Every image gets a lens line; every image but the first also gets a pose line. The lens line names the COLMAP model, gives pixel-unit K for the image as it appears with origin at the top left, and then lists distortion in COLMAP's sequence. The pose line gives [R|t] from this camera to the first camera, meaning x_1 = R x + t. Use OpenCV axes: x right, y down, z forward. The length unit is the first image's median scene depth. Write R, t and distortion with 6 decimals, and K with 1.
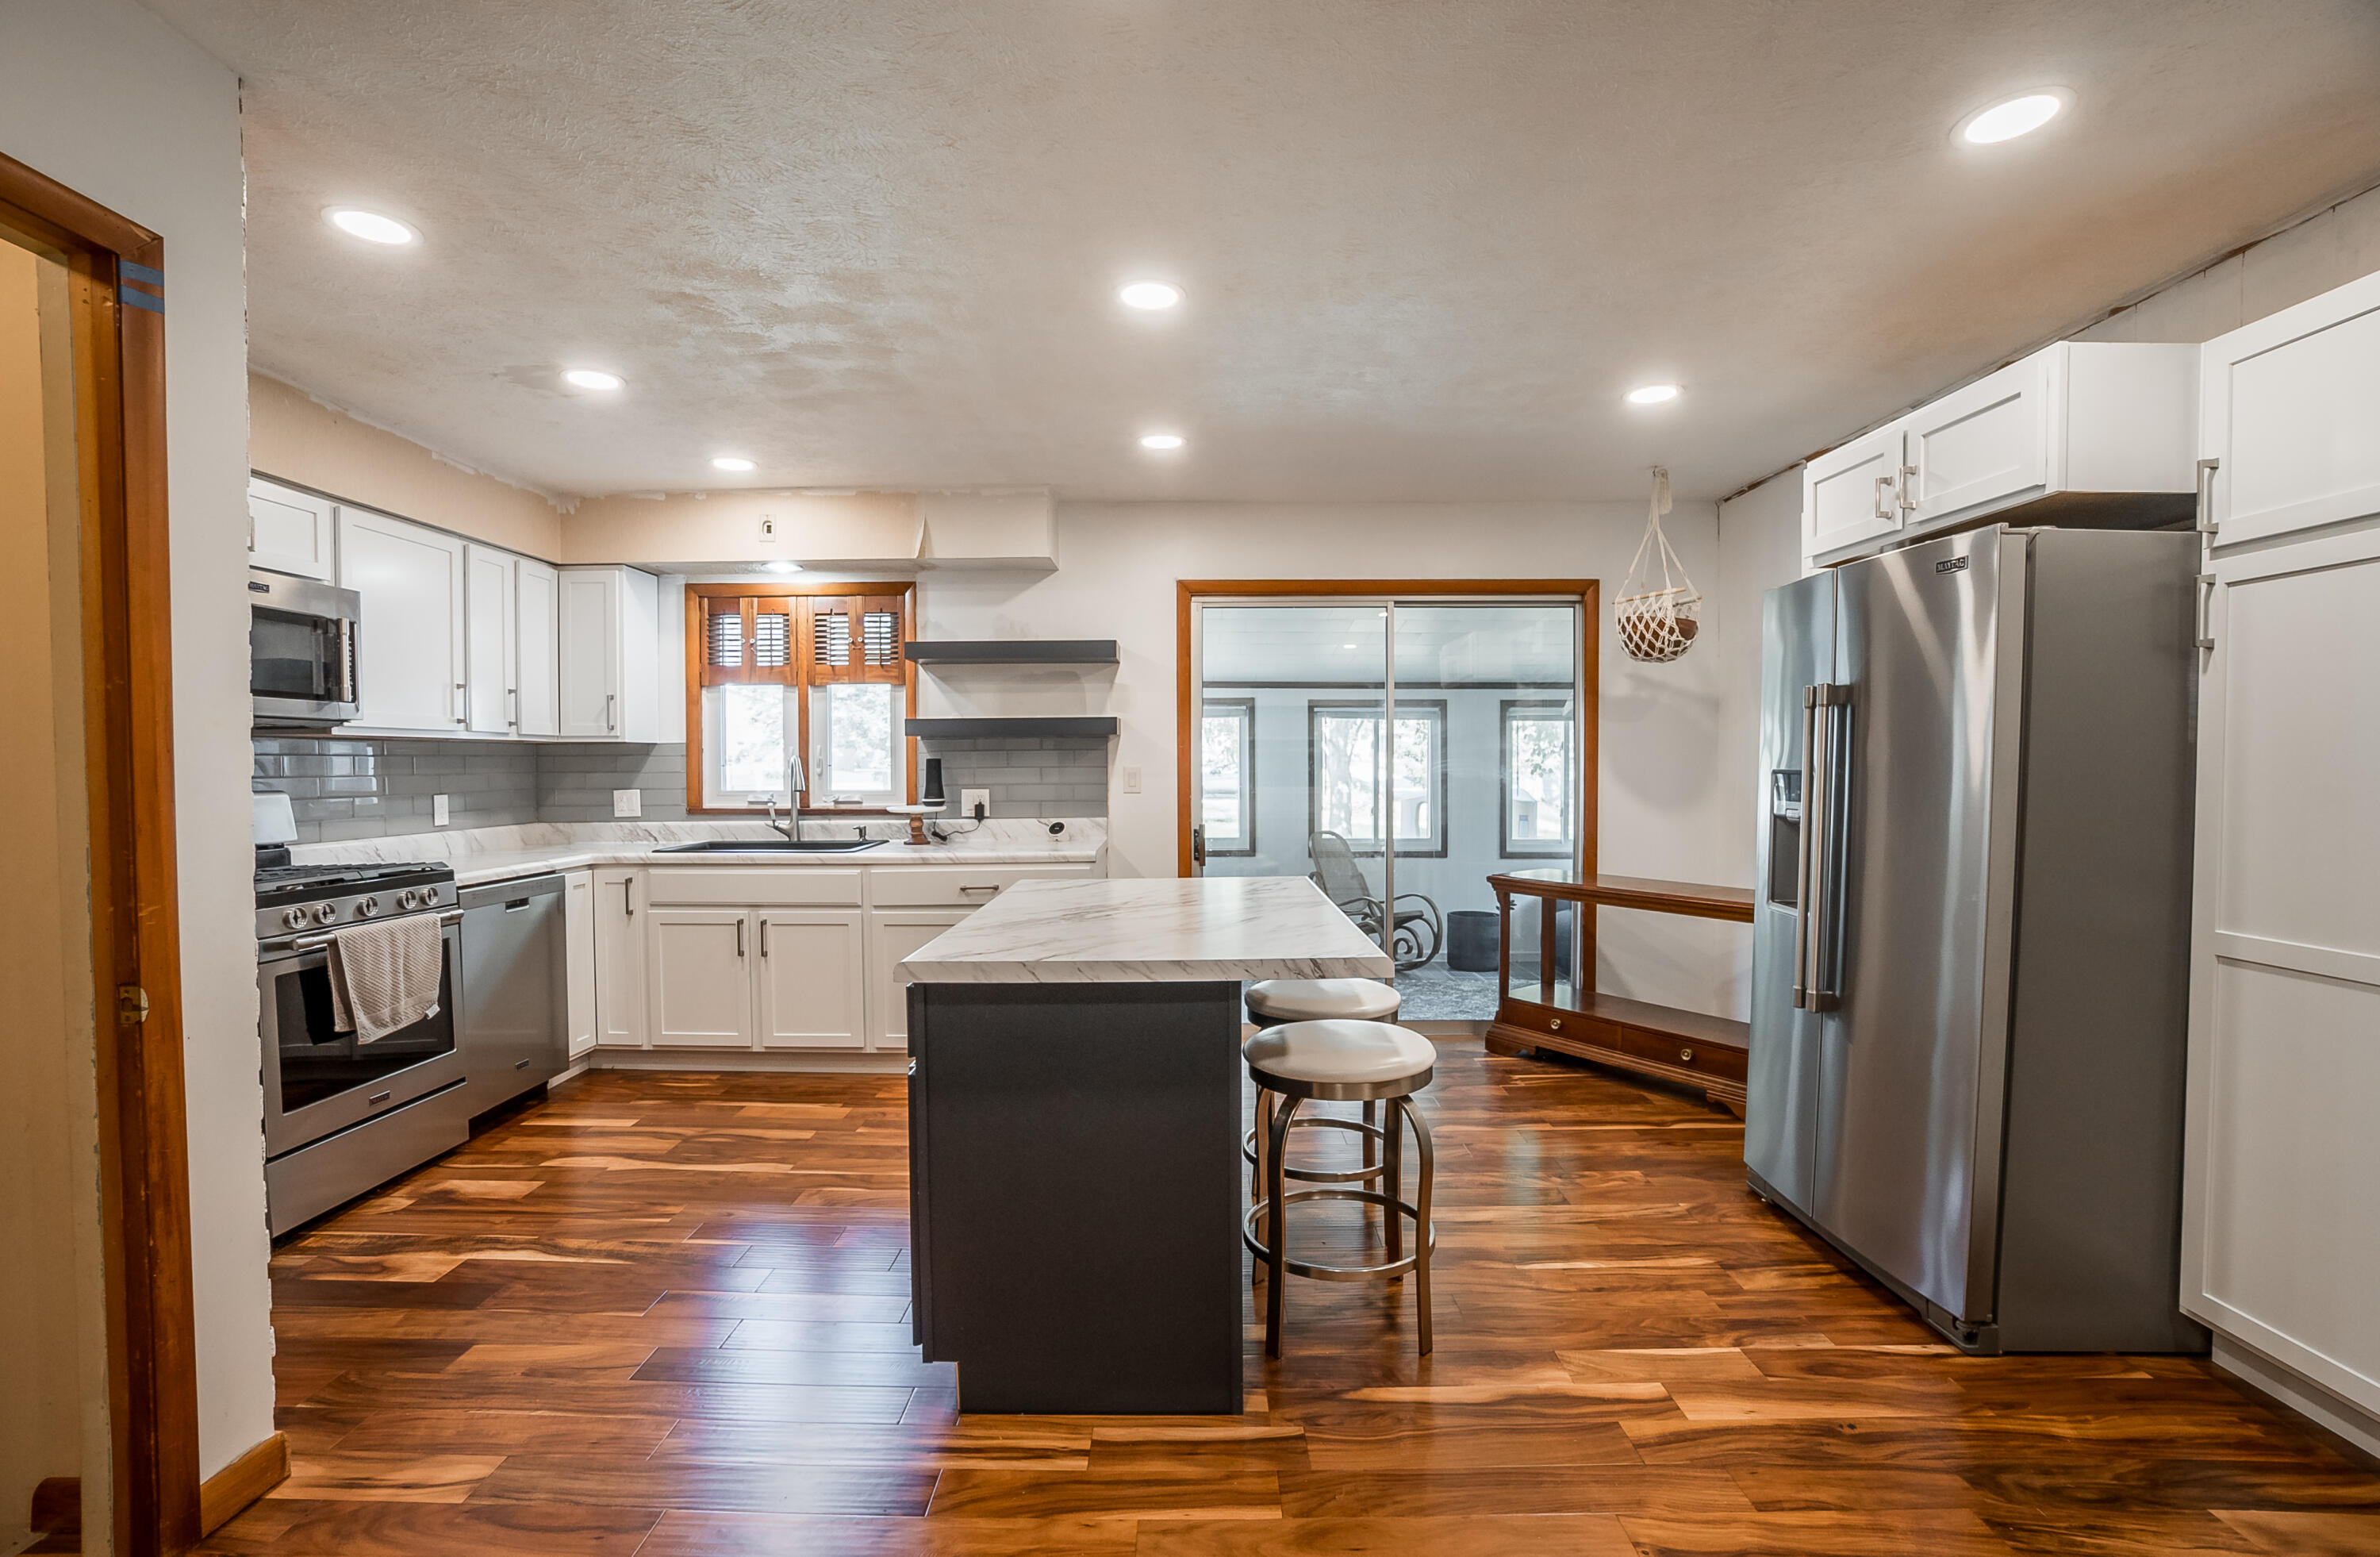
lens RADIAL K [[1066.1, 0, 1178.9], [0, 1066.1, 793.6], [0, 0, 1]] dist [-0.047911, 0.003564]
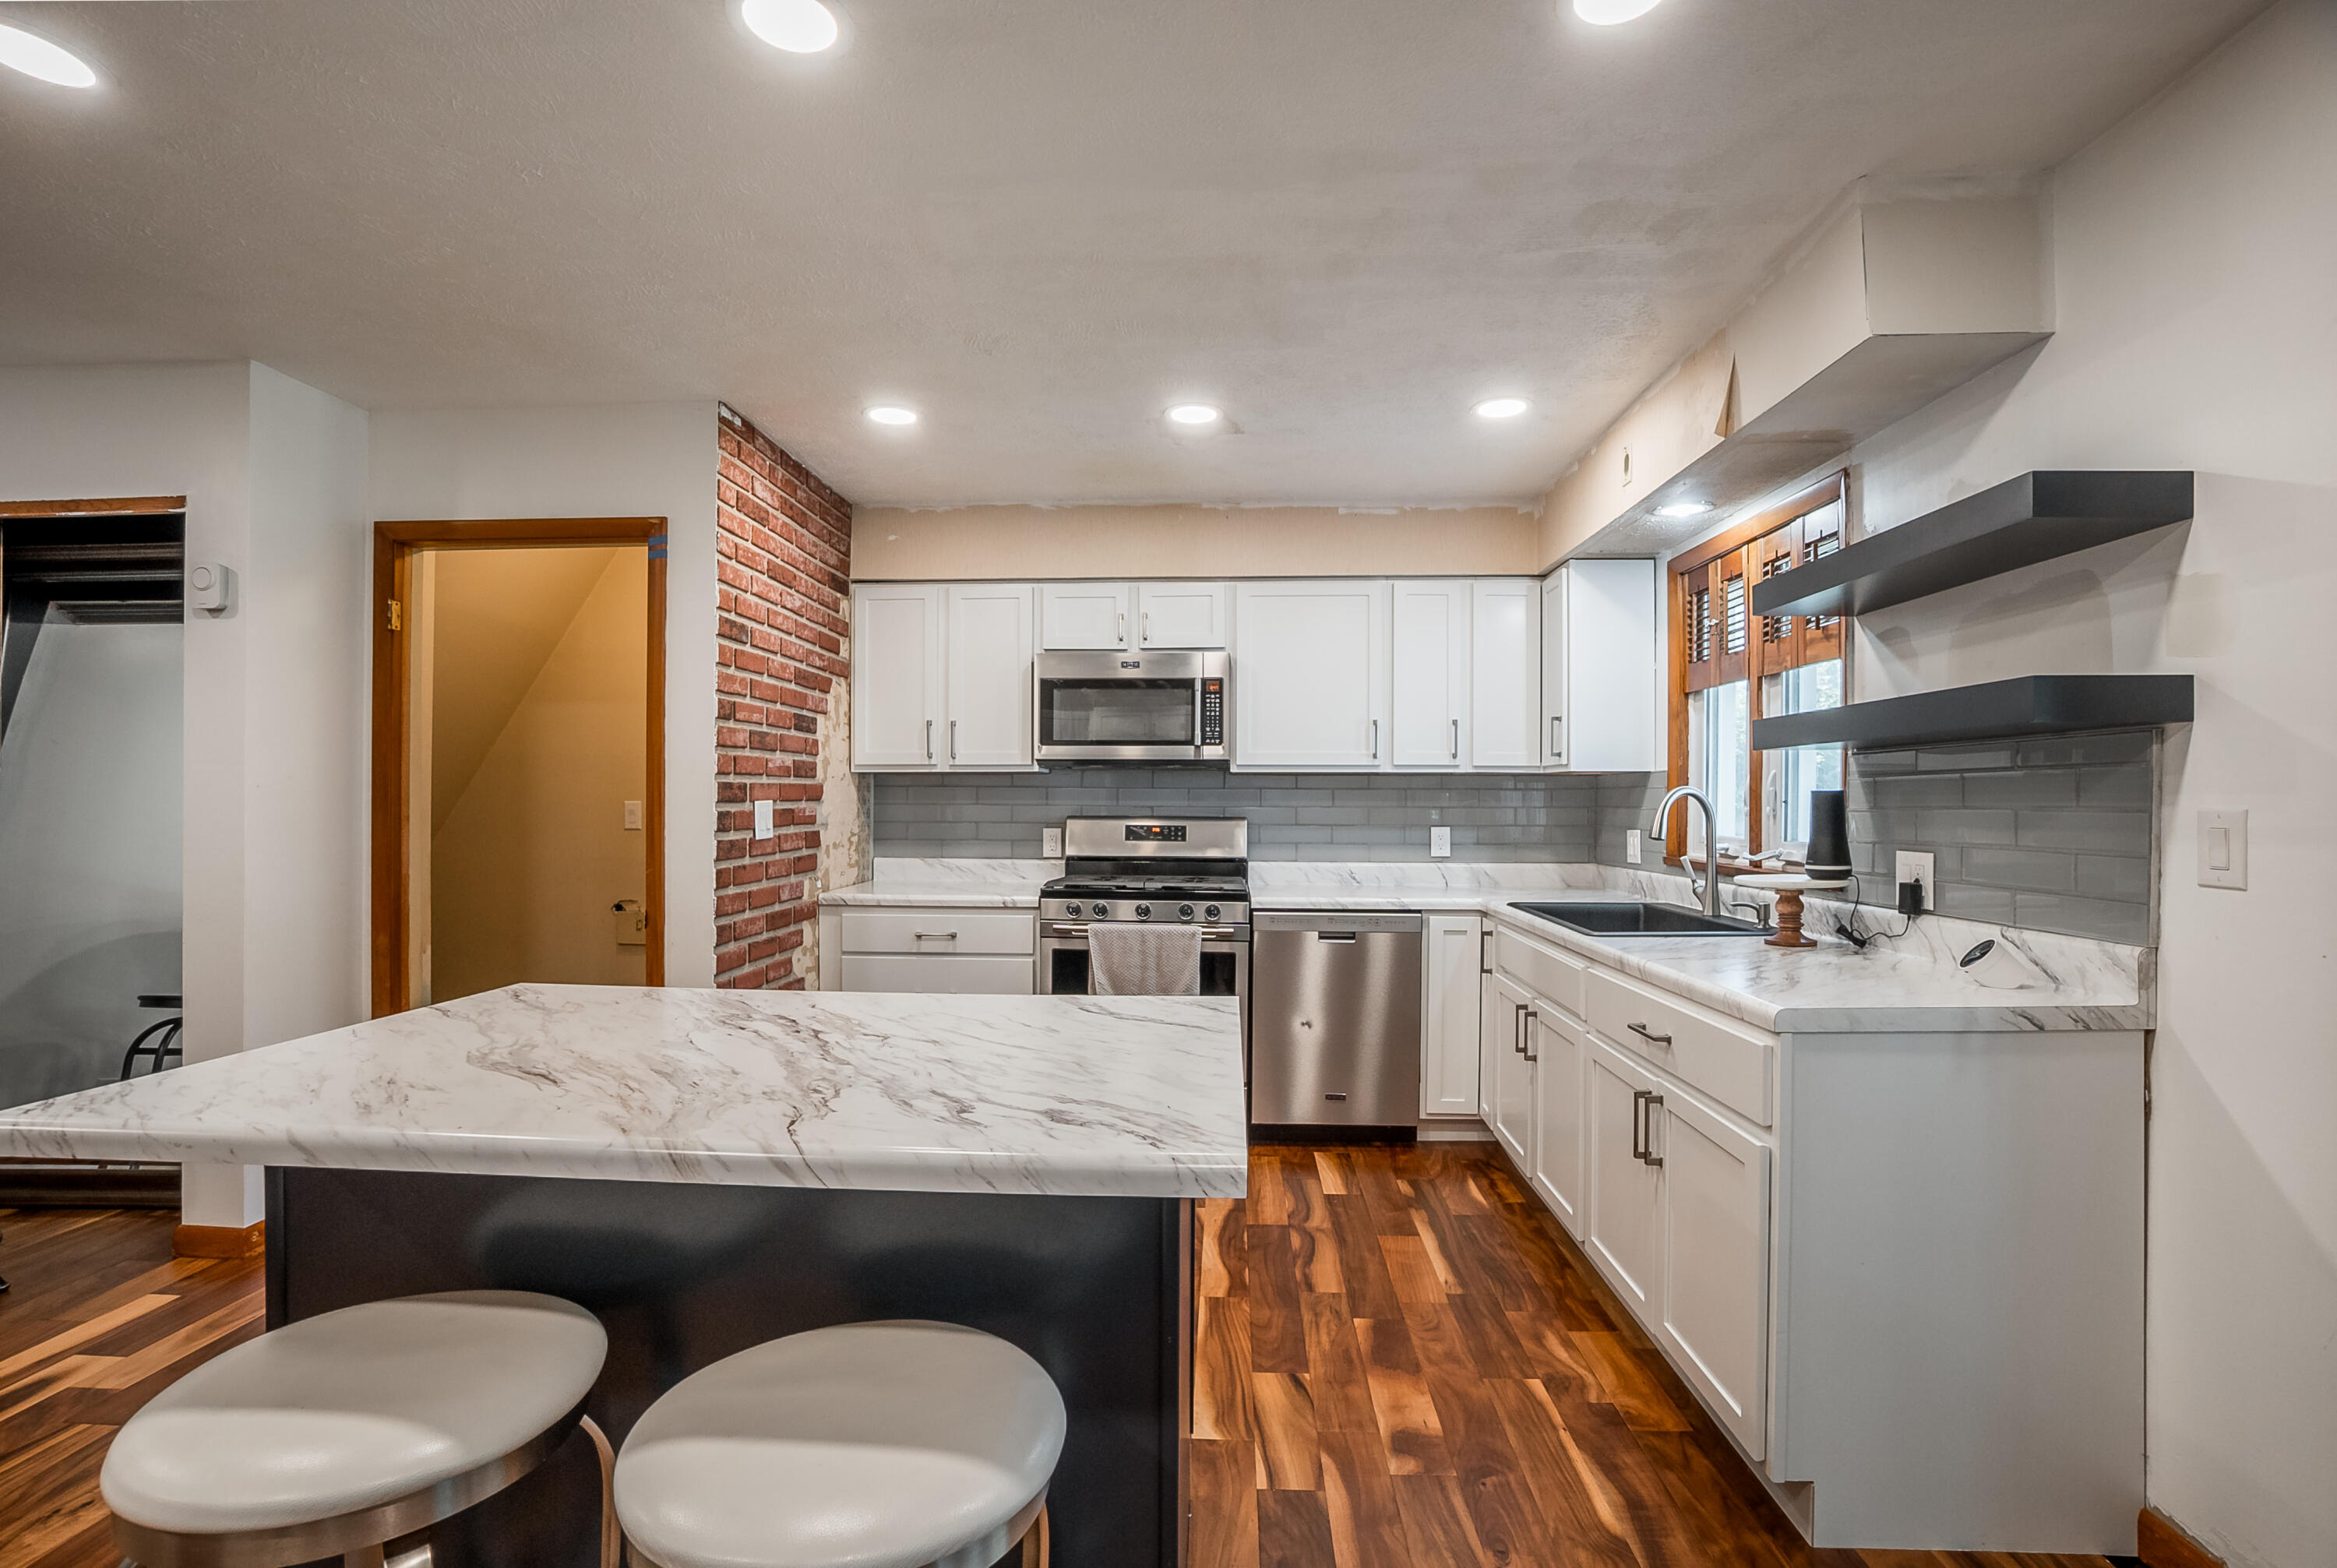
lens RADIAL K [[1058.3, 0, 1161.6], [0, 1058.3, 793.2], [0, 0, 1]] dist [-0.025088, 0.001809]
pose [[-0.041412, -0.001518, -0.999141, 0.329962], [-0.030453, 0.999536, -0.000256, -0.022267], [0.998678, 0.030416, -0.041439, 0.732417]]
